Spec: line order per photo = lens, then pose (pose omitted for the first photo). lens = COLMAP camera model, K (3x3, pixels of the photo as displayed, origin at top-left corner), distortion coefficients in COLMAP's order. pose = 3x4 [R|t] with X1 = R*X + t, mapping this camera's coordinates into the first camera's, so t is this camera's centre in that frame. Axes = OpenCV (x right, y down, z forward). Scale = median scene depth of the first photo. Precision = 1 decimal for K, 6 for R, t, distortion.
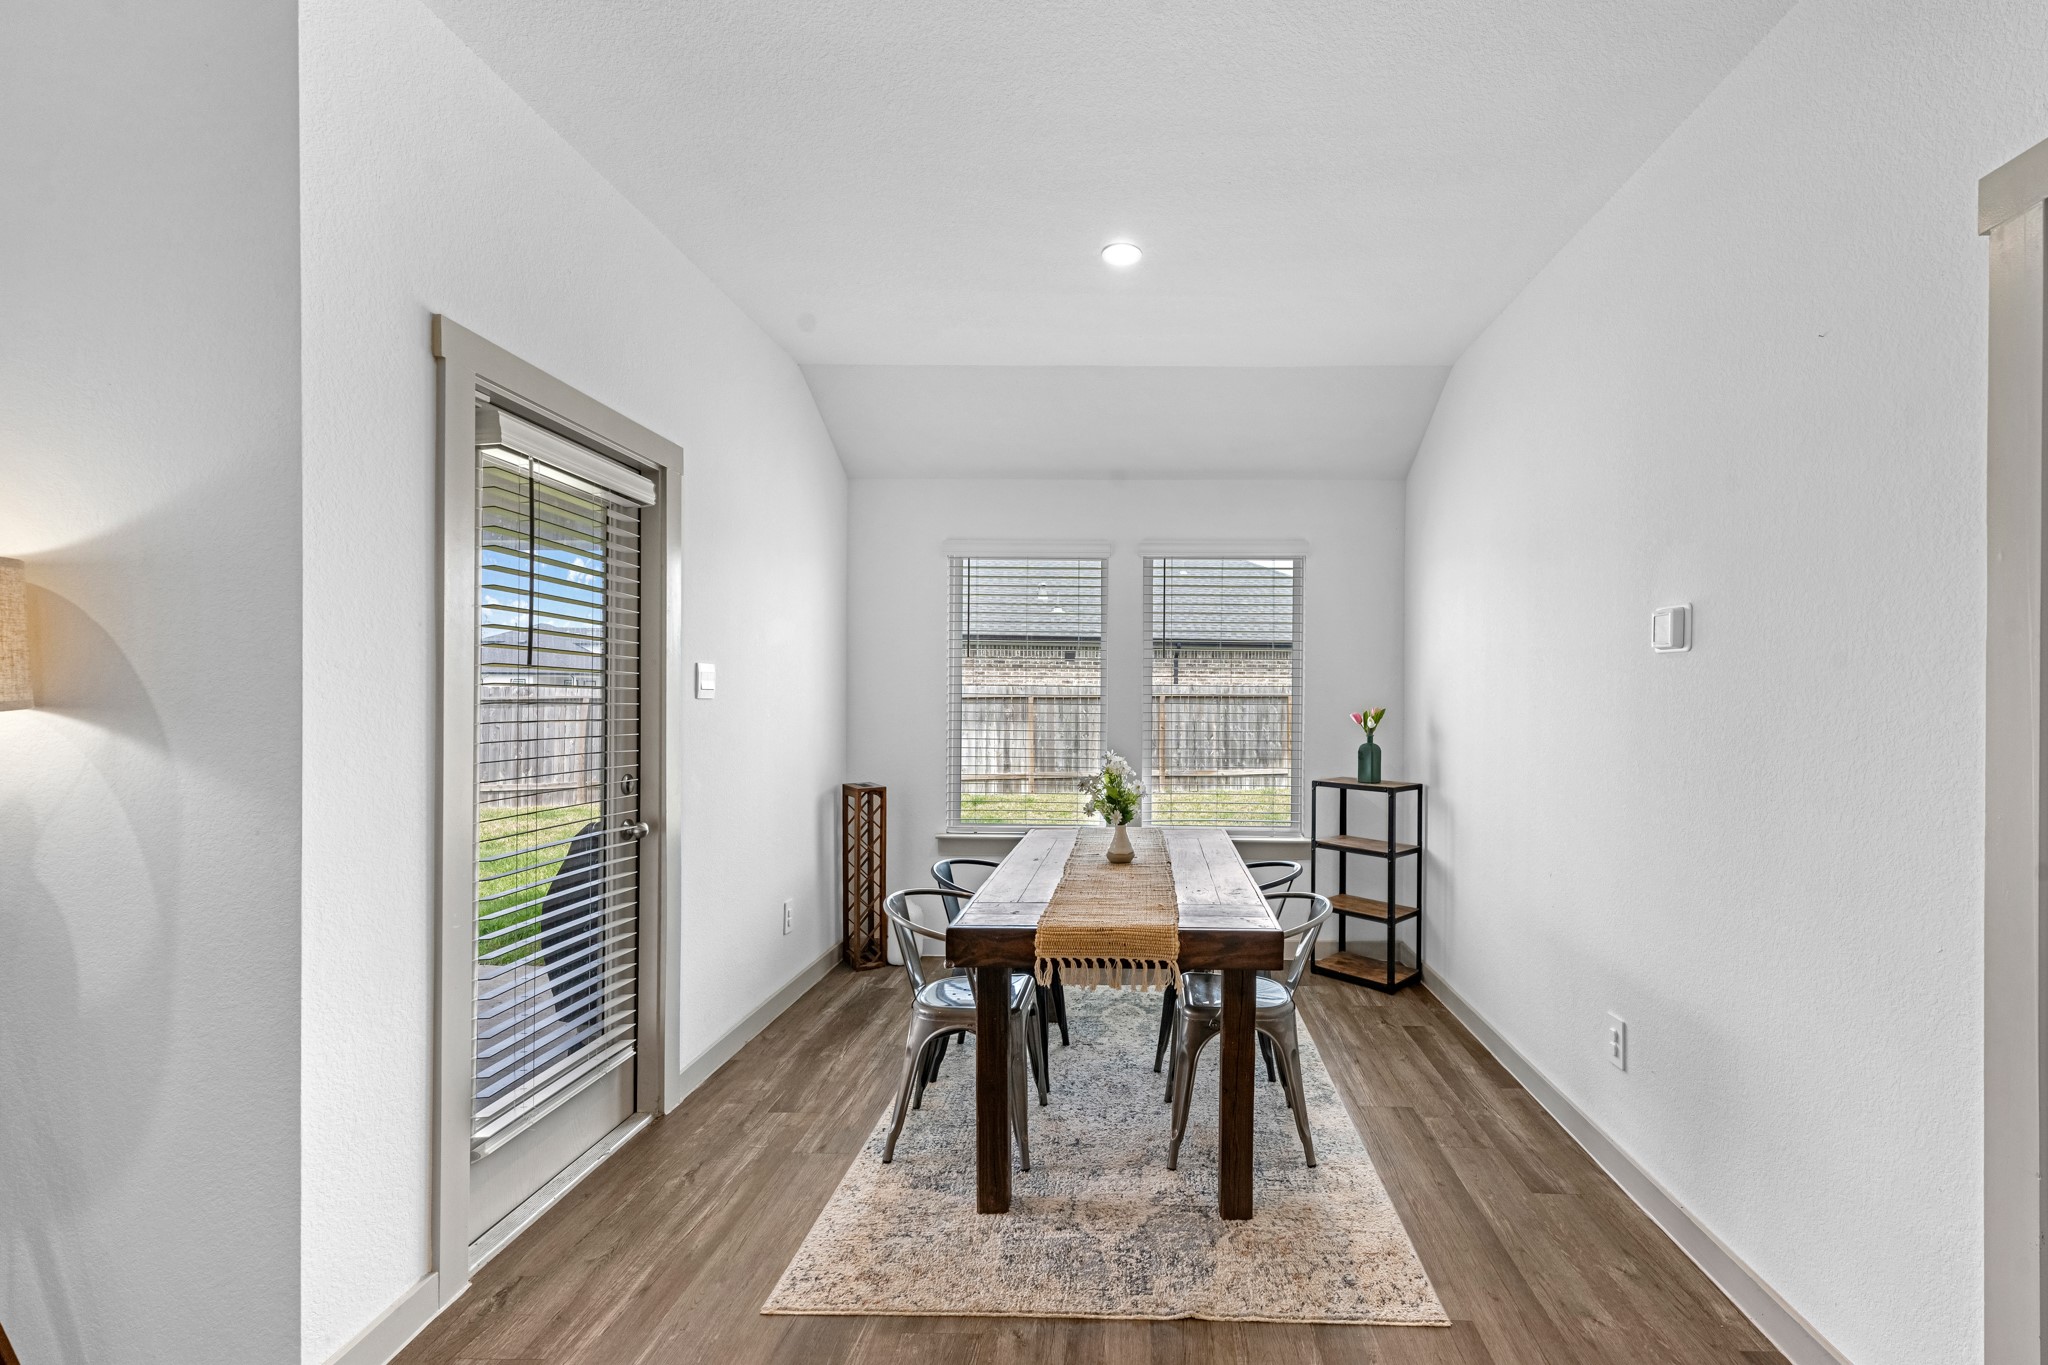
lens RADIAL K [[839.2, 0, 1011.1], [0, 839.2, 690.1], [0, 0, 1]] dist [0.014288, -0.000014]
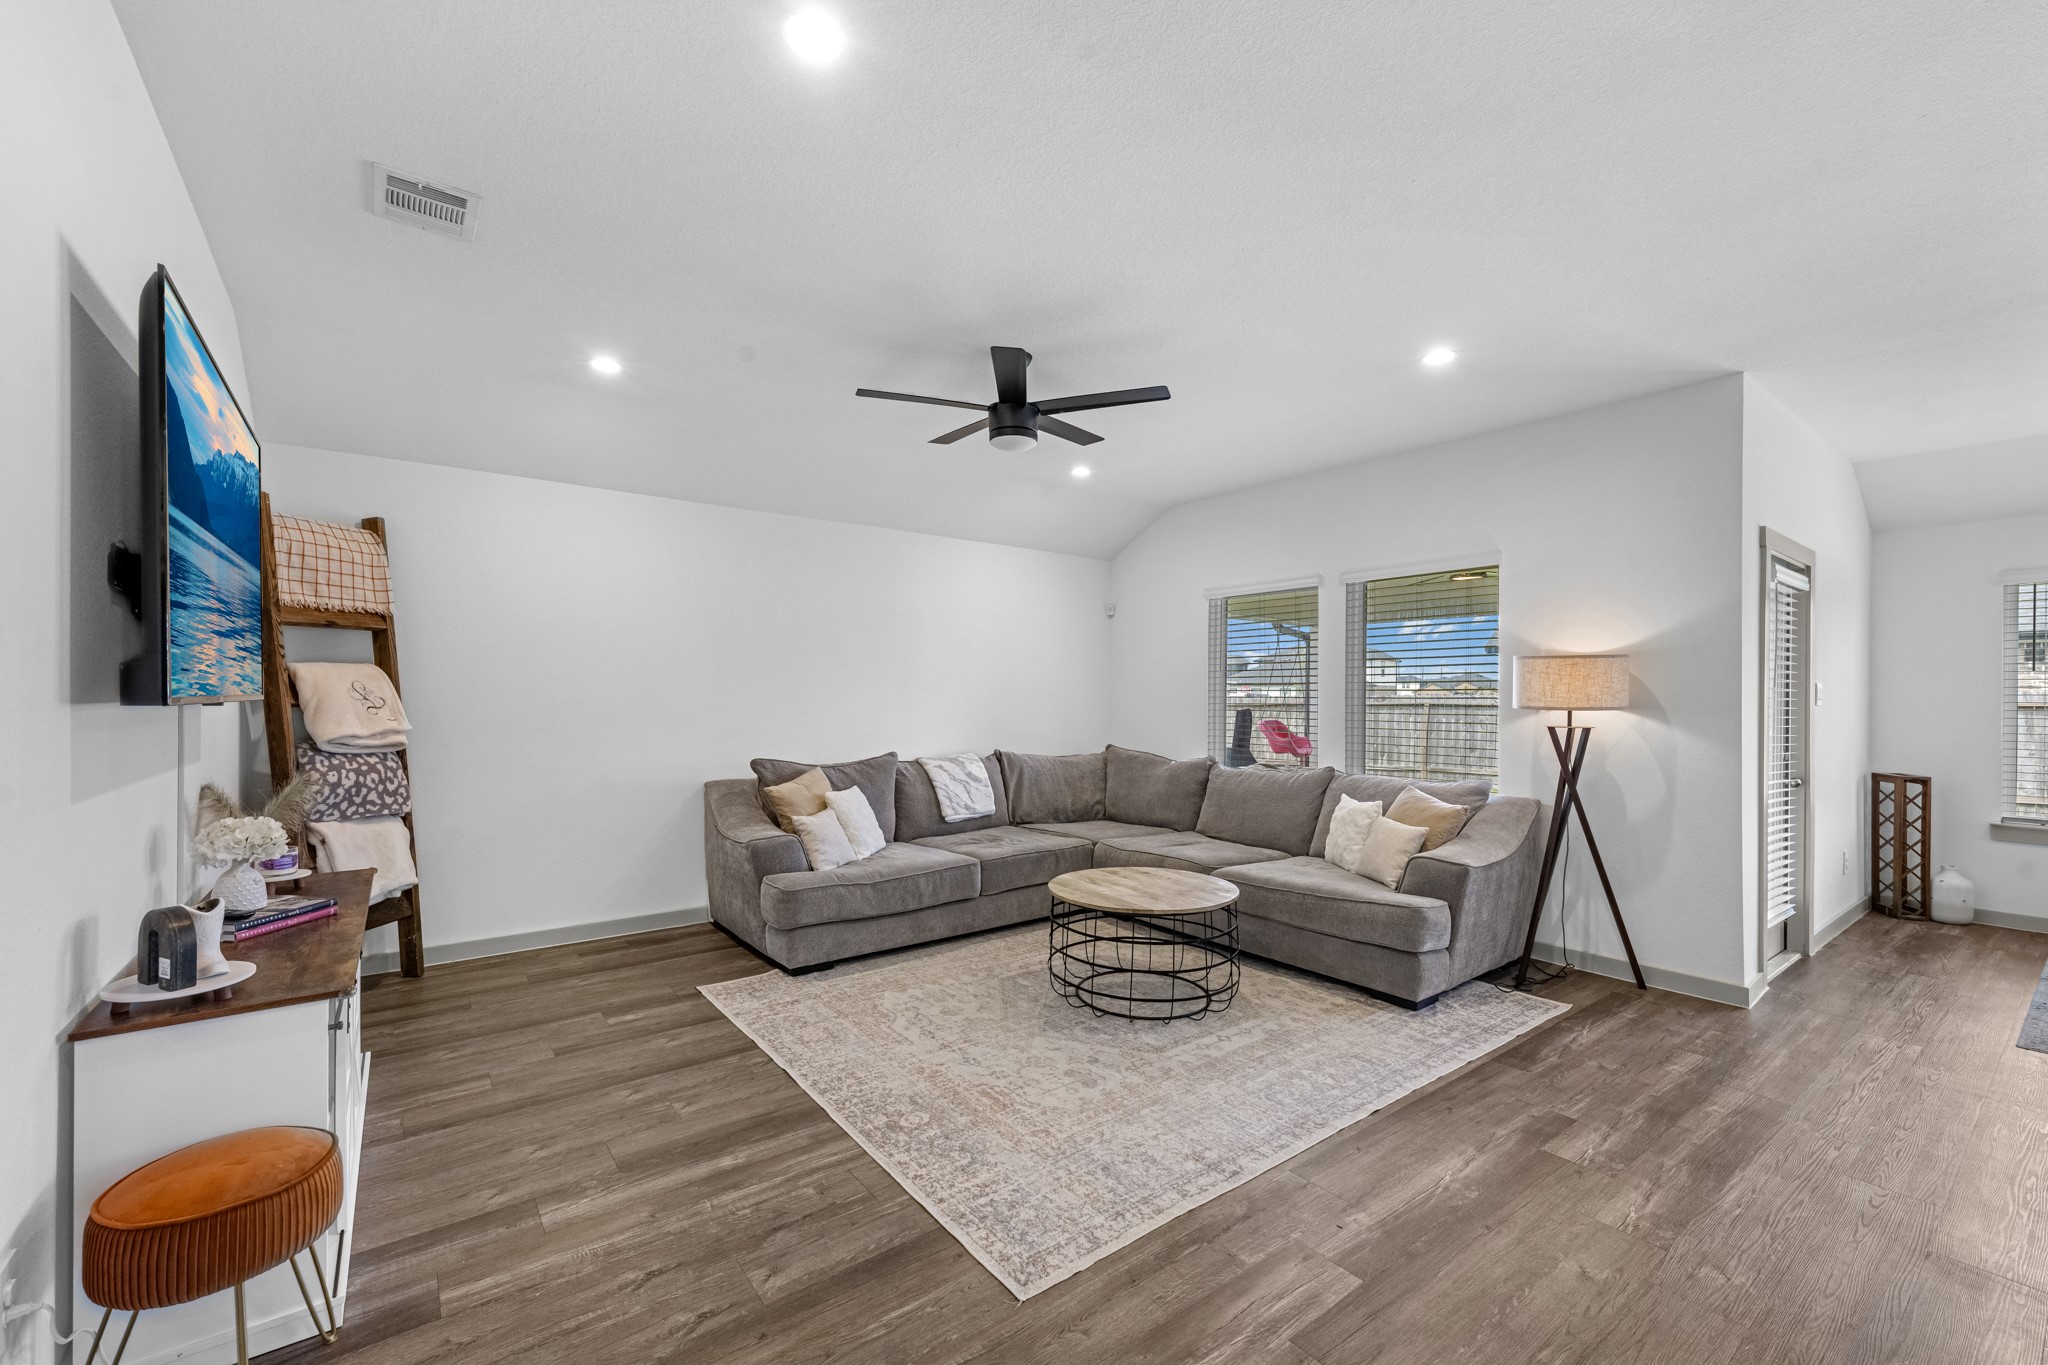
lens RADIAL K [[839.2, 0, 1011.1], [0, 839.2, 690.1], [0, 0, 1]] dist [0.014288, -0.000014]
pose [[0.691214, -0.005825, -0.722627, -0.290508], [0.007310, 0.999973, -0.001069, -0.027883], [0.722614, -0.004544, 0.691237, -1.304673]]
